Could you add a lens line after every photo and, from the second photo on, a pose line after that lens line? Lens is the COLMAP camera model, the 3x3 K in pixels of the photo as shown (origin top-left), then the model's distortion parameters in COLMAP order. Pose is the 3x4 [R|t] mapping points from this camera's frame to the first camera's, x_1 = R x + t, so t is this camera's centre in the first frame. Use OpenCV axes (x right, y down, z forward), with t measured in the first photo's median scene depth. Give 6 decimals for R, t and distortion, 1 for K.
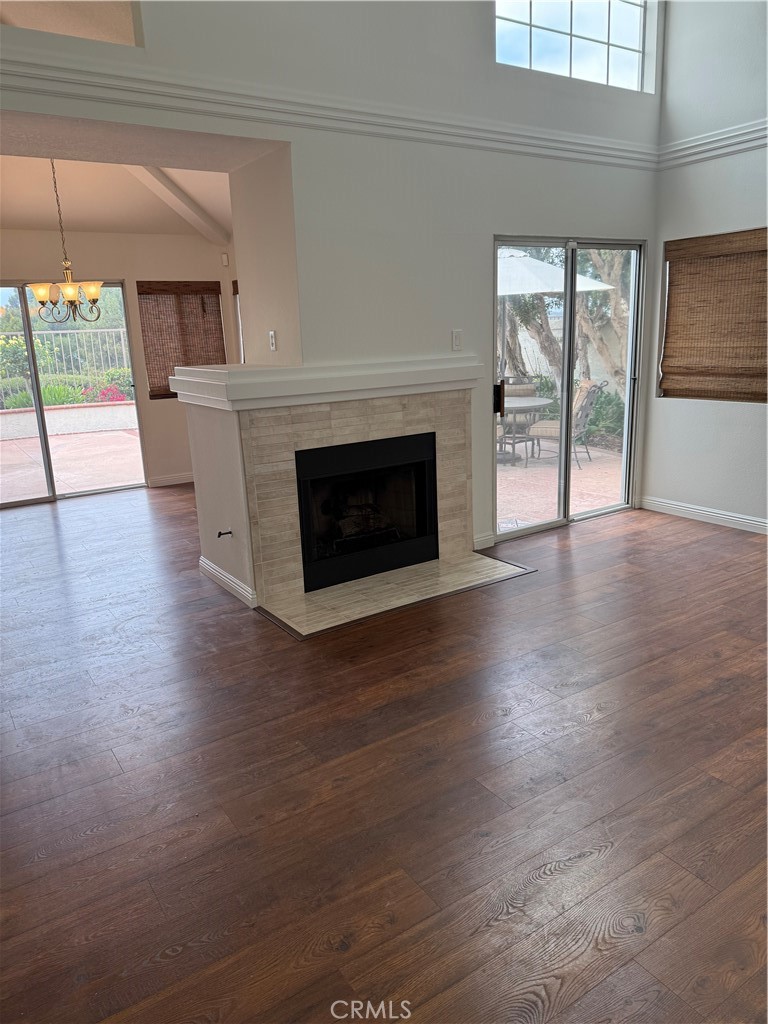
lens RADIAL K [[717.2, 0, 376.0], [0, 717.2, 506.3], [0, 0, 1]] dist [0.108588, -0.149504]
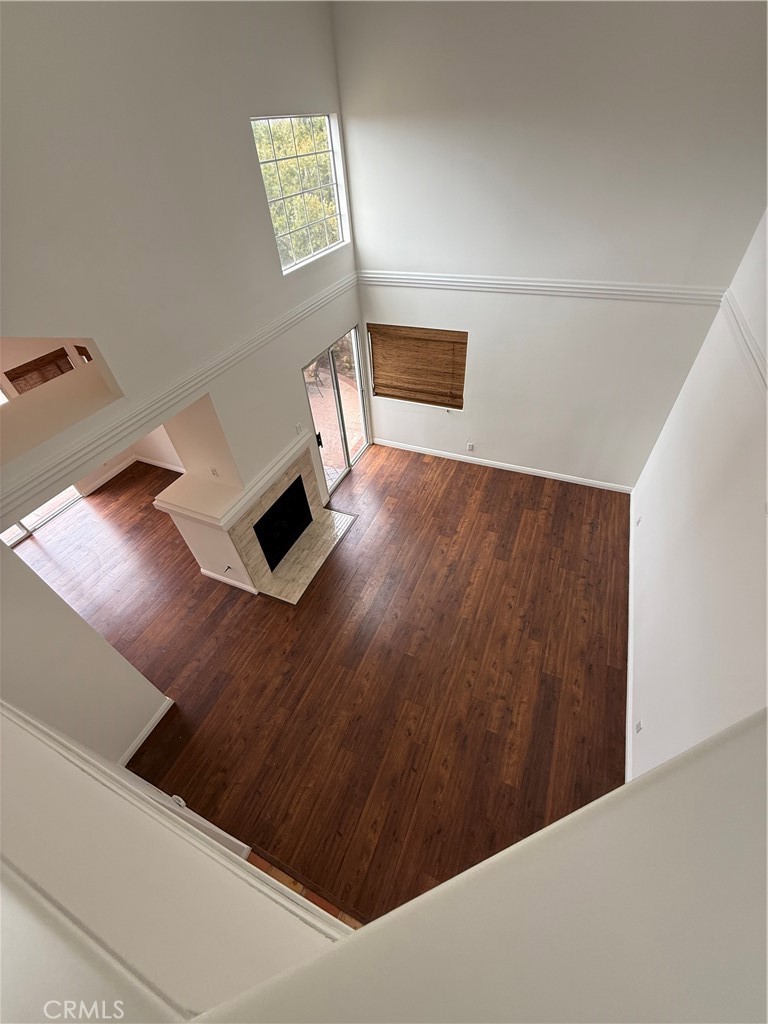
lens RADIAL K [[405.9, 0, 384.0], [0, 405.9, 512.0], [0, 0, 1]] dist [0.000869, 0.000067]
pose [[0.837579, -0.383991, 0.388604, -0.196331], [0.156327, 0.850031, 0.503000, -0.528133], [-0.523473, -0.360553, 0.771996, -0.036692]]
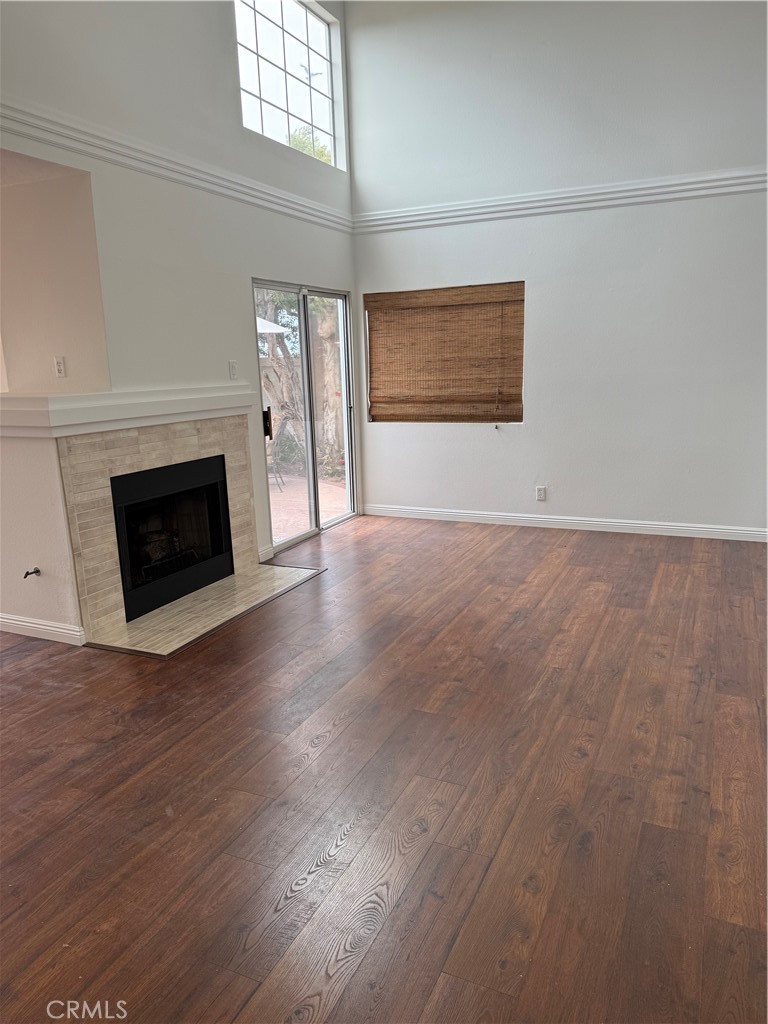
lens RADIAL K [[711.0, 0, 387.4], [0, 711.0, 520.0], [0, 0, 1]] dist [0.139728, -0.252361]
pose [[0.846924, -0.100446, 0.522141, -0.266704], [0.120129, 0.992751, -0.003873, 0.025335], [-0.517967, 0.066004, 0.852850, -0.026172]]
